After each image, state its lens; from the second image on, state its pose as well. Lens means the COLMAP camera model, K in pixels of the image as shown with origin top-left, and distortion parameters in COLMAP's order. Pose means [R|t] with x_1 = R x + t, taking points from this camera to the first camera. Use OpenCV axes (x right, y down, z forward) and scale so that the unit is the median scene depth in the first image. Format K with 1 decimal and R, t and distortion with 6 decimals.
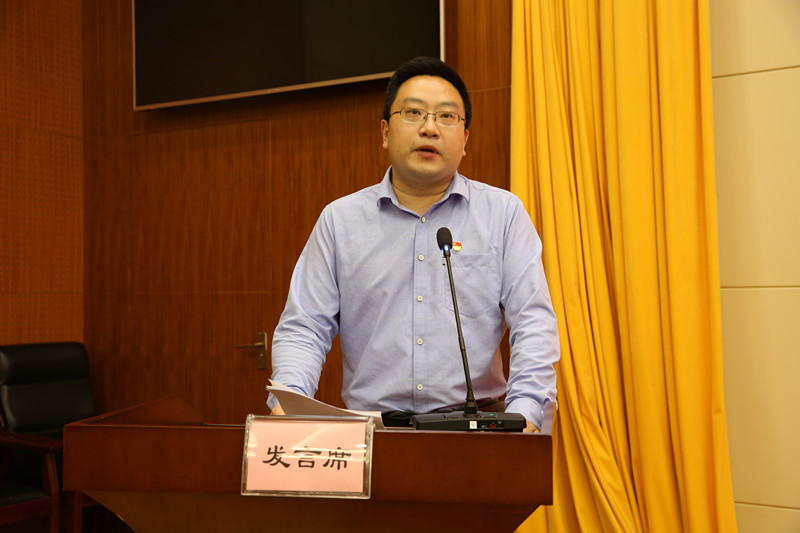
lens RADIAL K [[1028.3, 0, 399.3], [0, 1028.3, 268.9], [0, 0, 1]] dist [0.026171, 0.000000]
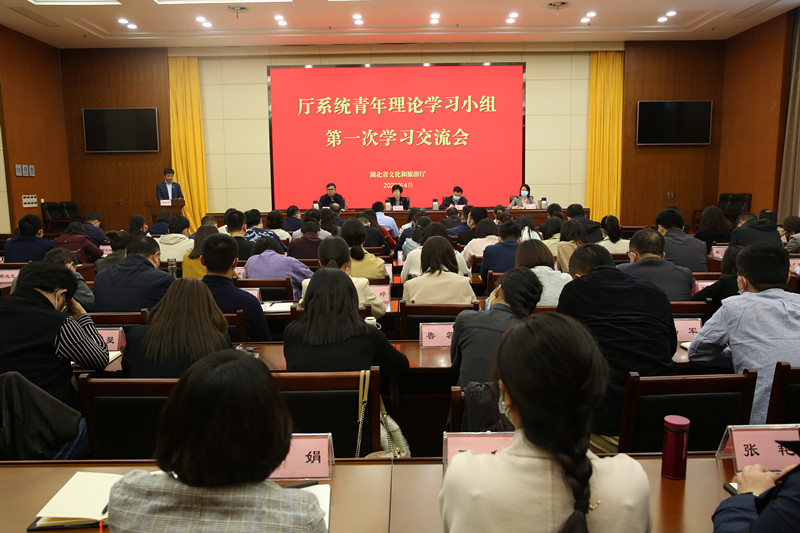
lens RADIAL K [[643.3, 0, 398.2], [0, 643.3, 267.1], [0, 0, 1]] dist [-0.010551, -0.000538]
pose [[0.861582, -0.062366, 0.503772, -0.669428], [-0.005840, 0.991140, 0.132691, -0.034142], [-0.507584, -0.117266, 0.853585, -2.904041]]
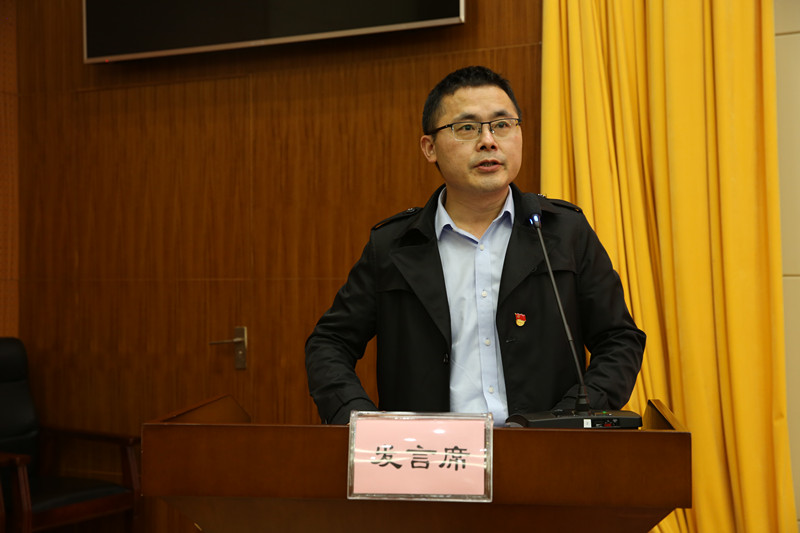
lens RADIAL K [[1239.0, 0, 392.6], [0, 1239.0, 271.0], [0, 0, 1]] dist [0.091979, 0.000000]
pose [[0.998497, 0.004513, 0.054613, -0.074578], [-0.005305, 0.999883, 0.014366, 0.000369], [-0.054542, -0.014634, 0.998404, -0.043610]]
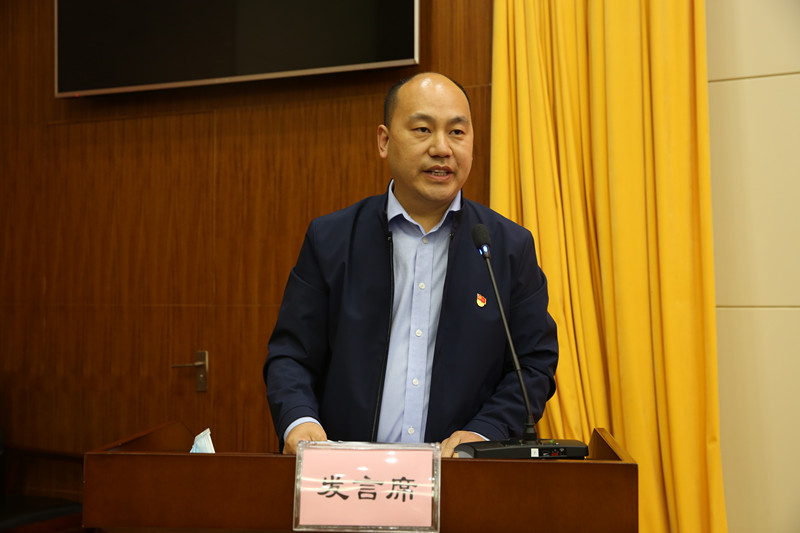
lens RADIAL K [[1140.8, 0, 401.7], [0, 1140.8, 266.9], [0, 0, 1]] dist [0.065821, 0.000000]
pose [[0.995189, 0.016035, 0.096652, -0.068046], [-0.014775, 0.999796, -0.013744, 0.000467], [-0.096852, 0.012250, 0.995223, -0.004582]]
